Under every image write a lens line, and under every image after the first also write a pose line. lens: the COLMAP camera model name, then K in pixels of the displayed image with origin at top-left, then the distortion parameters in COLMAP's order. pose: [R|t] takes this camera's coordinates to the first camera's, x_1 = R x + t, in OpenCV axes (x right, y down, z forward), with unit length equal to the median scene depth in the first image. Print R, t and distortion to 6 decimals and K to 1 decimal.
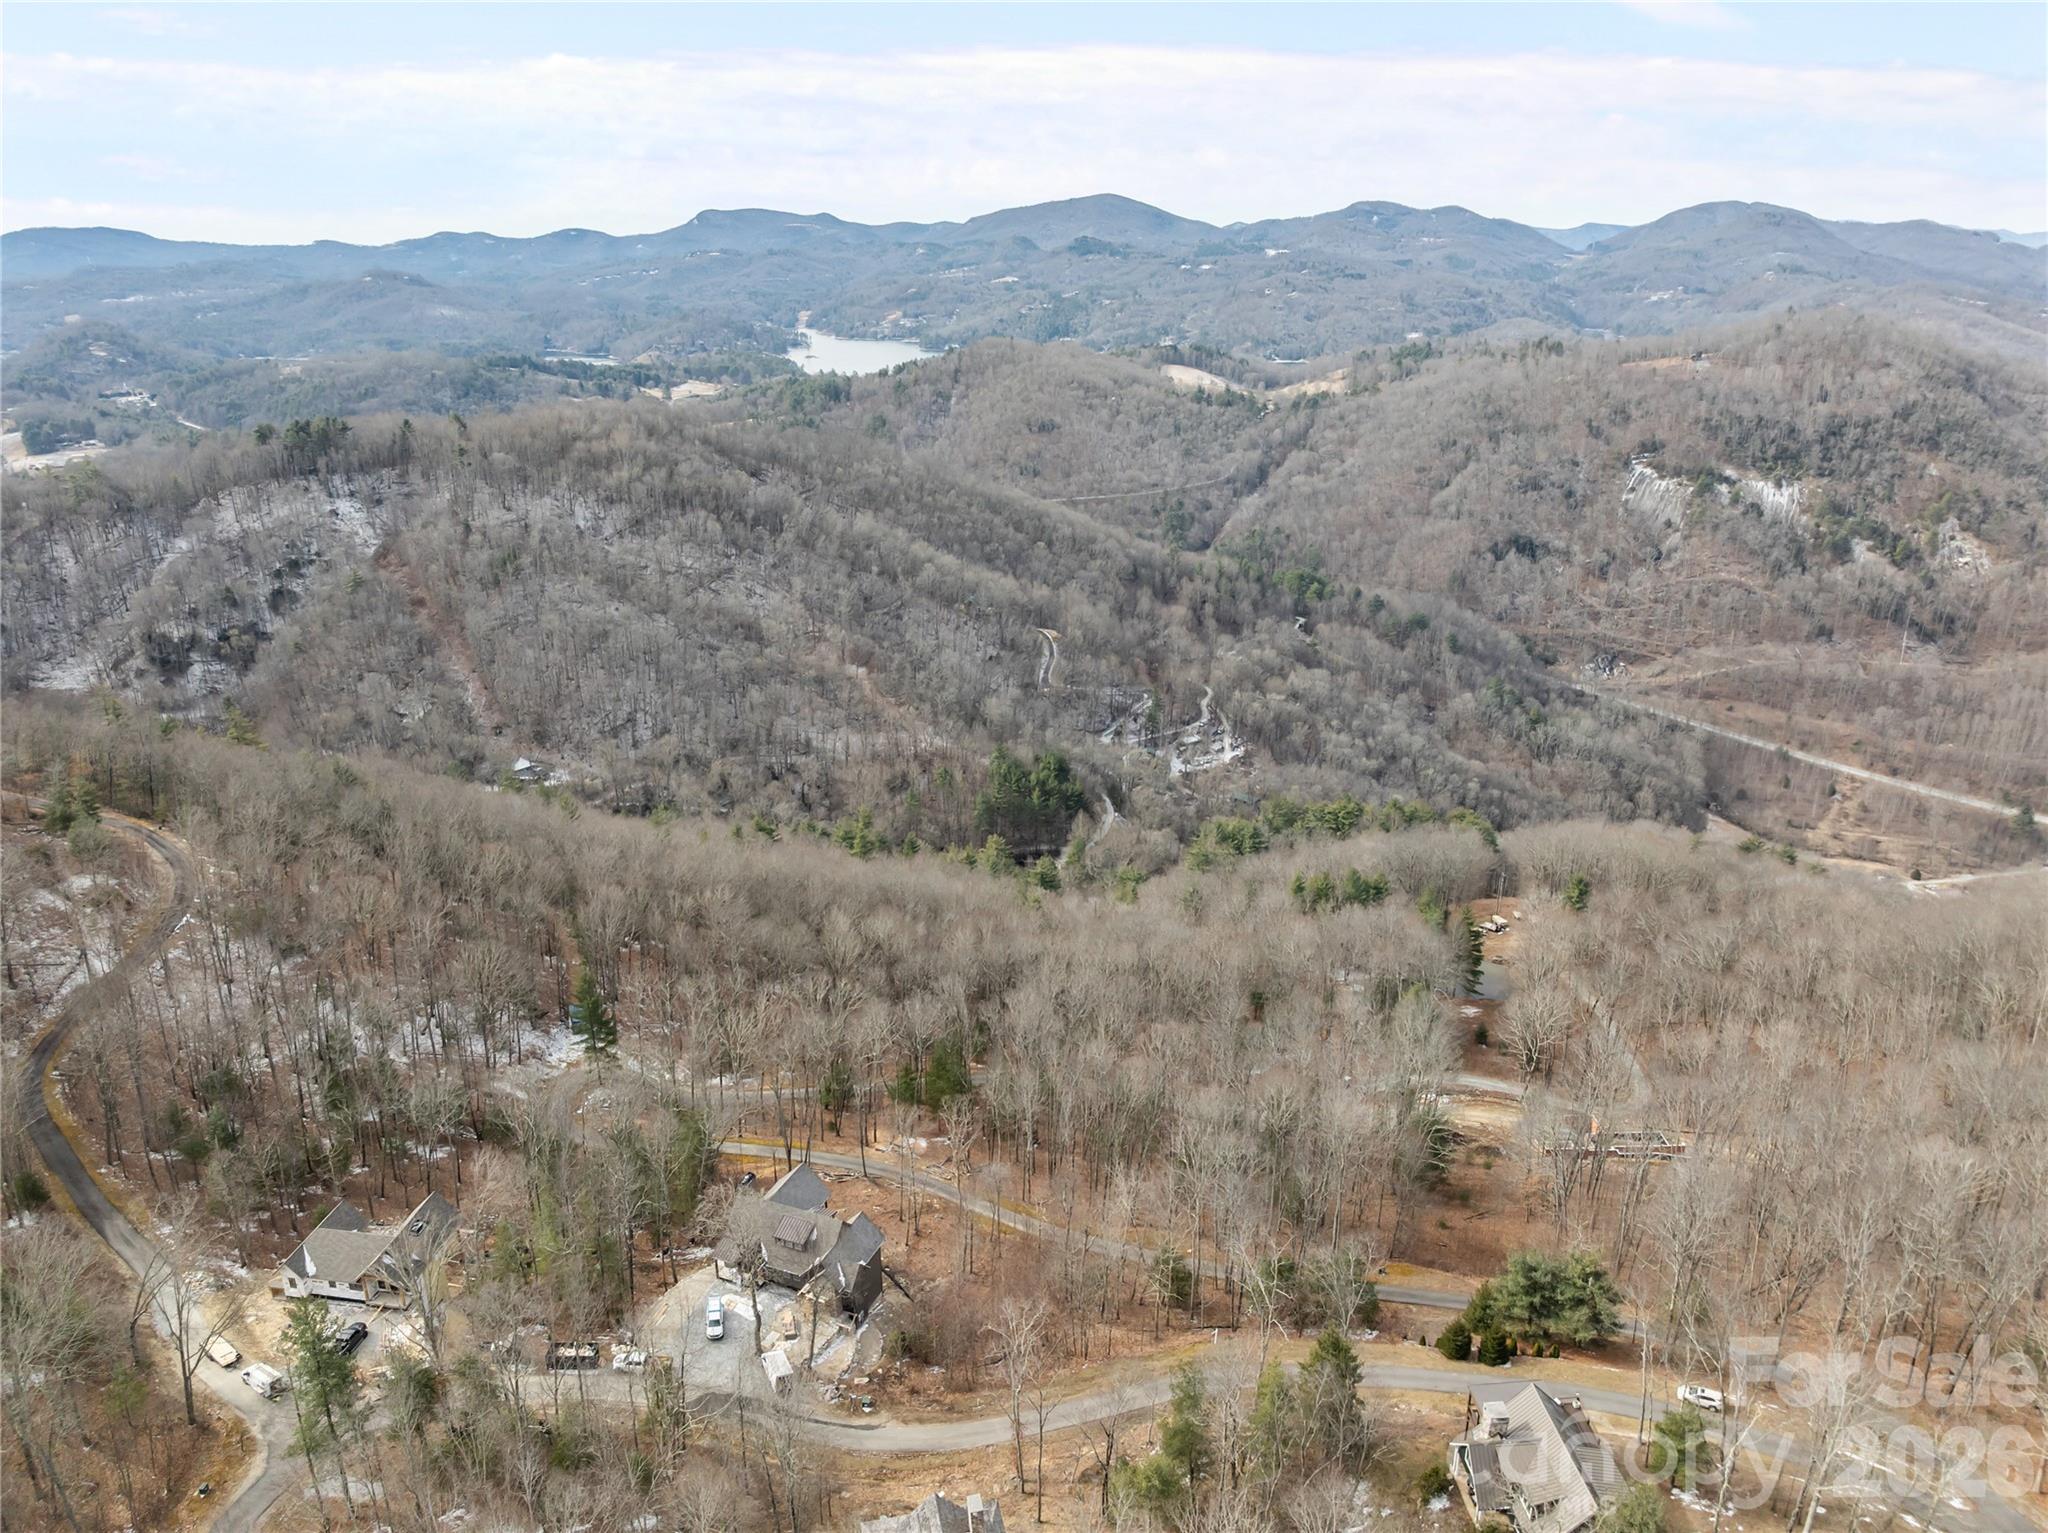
lens RADIAL K [[1438.4, 0, 1024.3], [0, 1438.4, 760.1], [0, 0, 1]] dist [-0.042657, 0.010045]
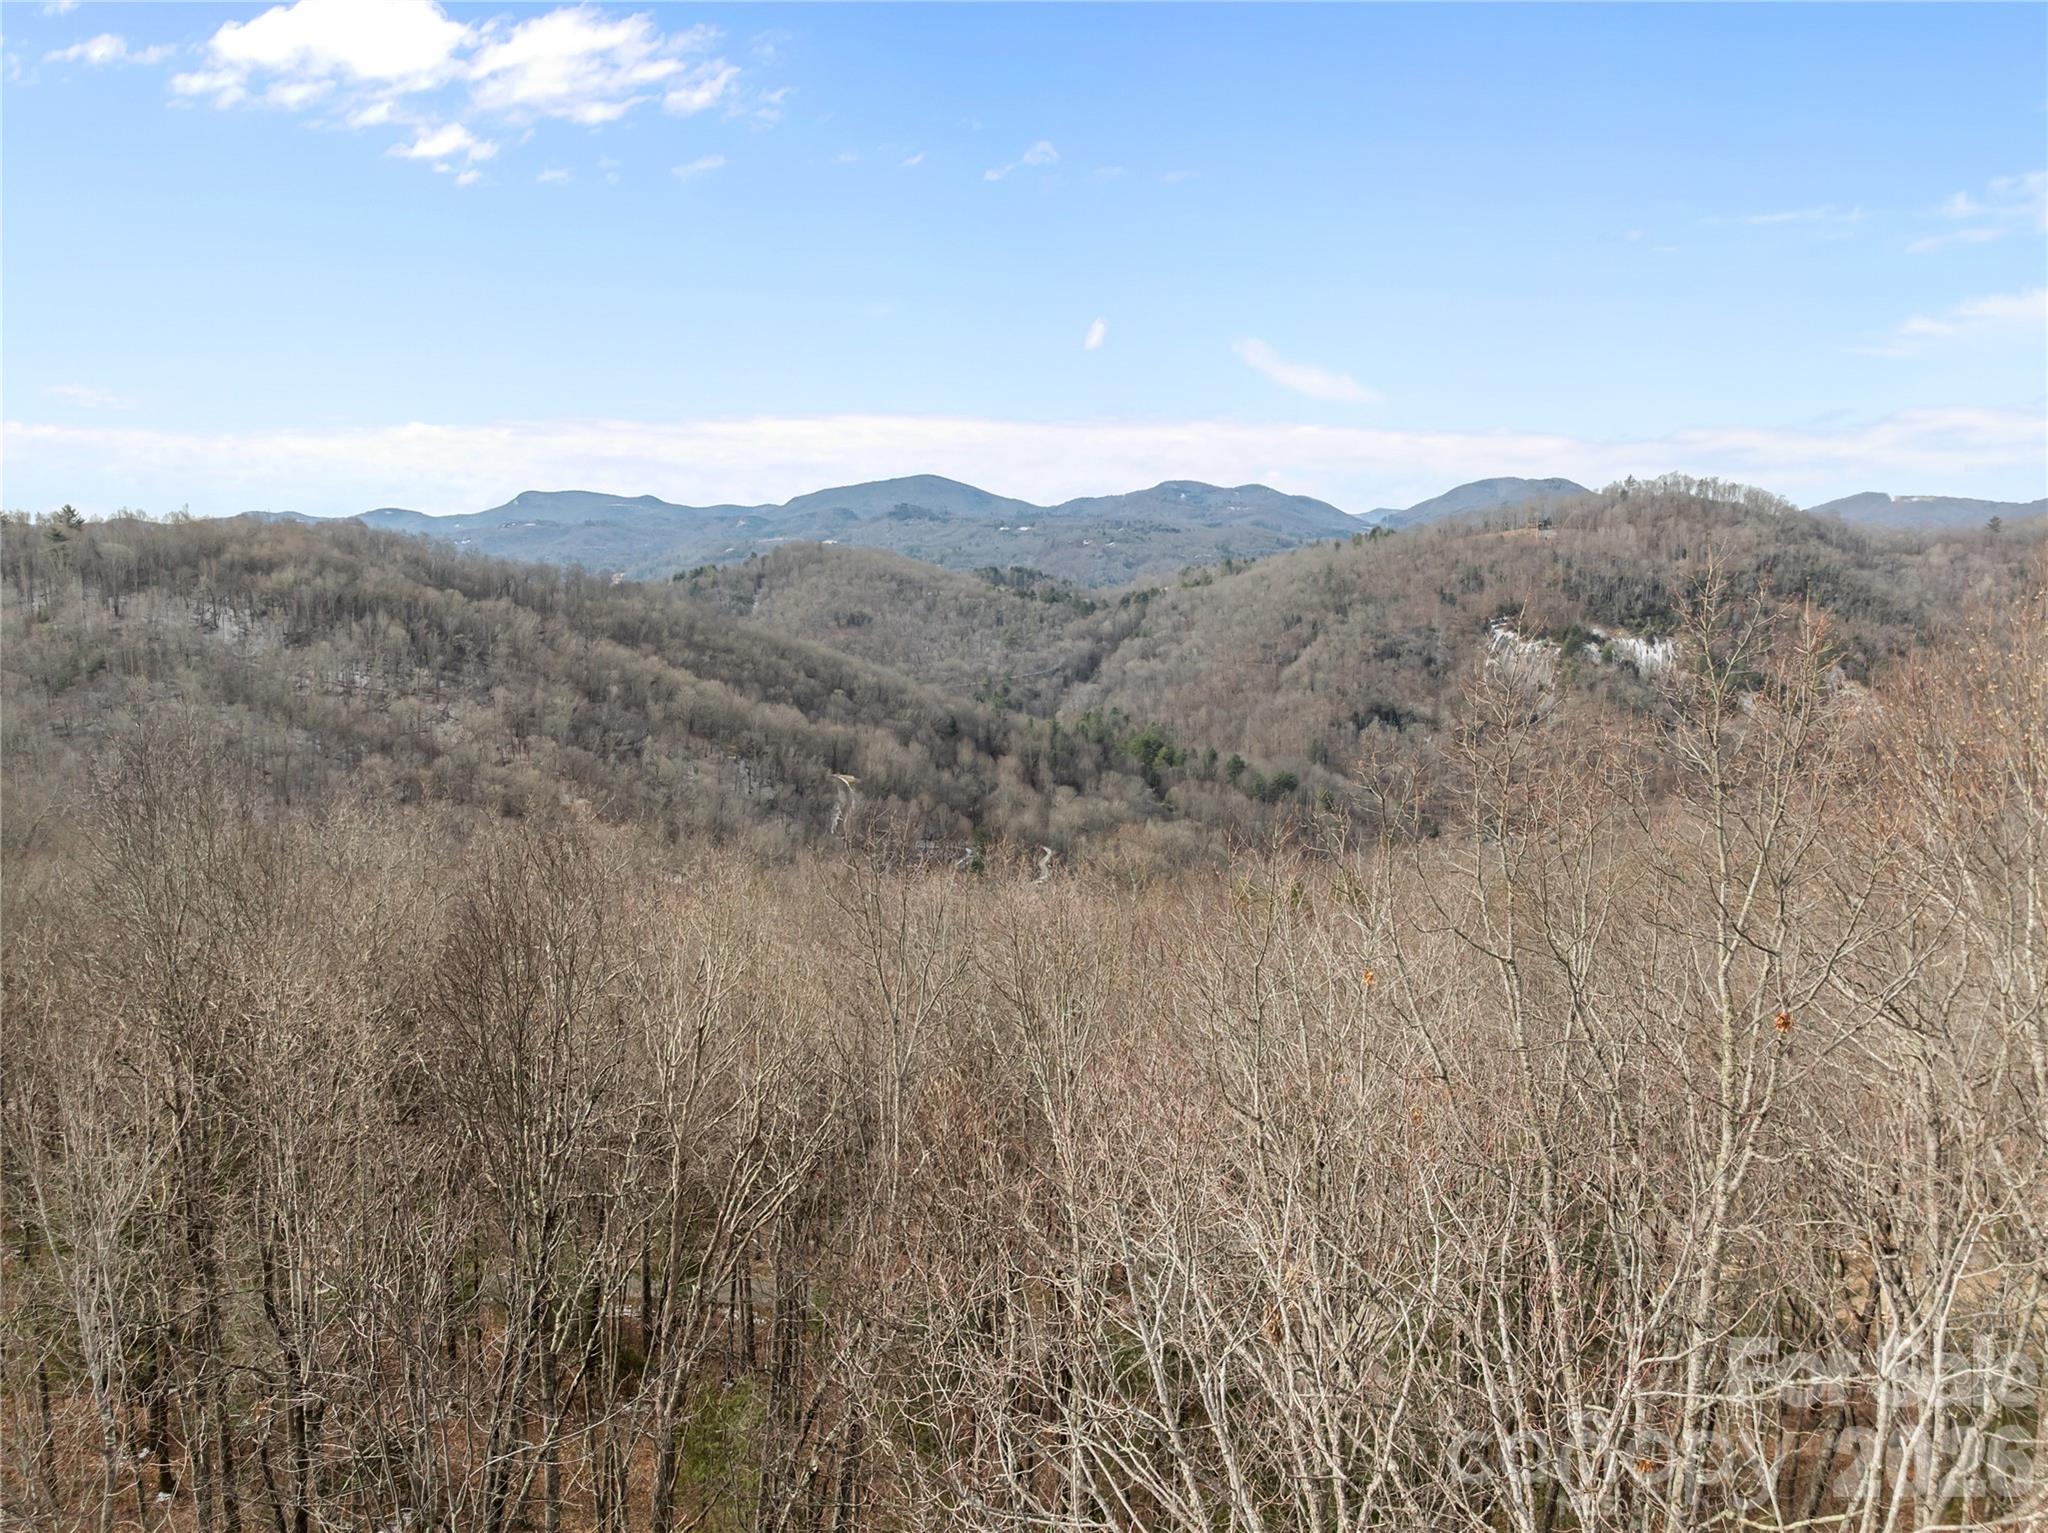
lens RADIAL K [[1438.4, 0, 1028.4], [0, 1438.4, 779.2], [0, 0, 1]] dist [-0.042657, 0.010045]
pose [[0.992497, -0.019070, 0.120772, 0.015697], [0.040189, 0.983759, -0.174935, 0.039859], [-0.115474, 0.178476, 0.977145, 0.153706]]
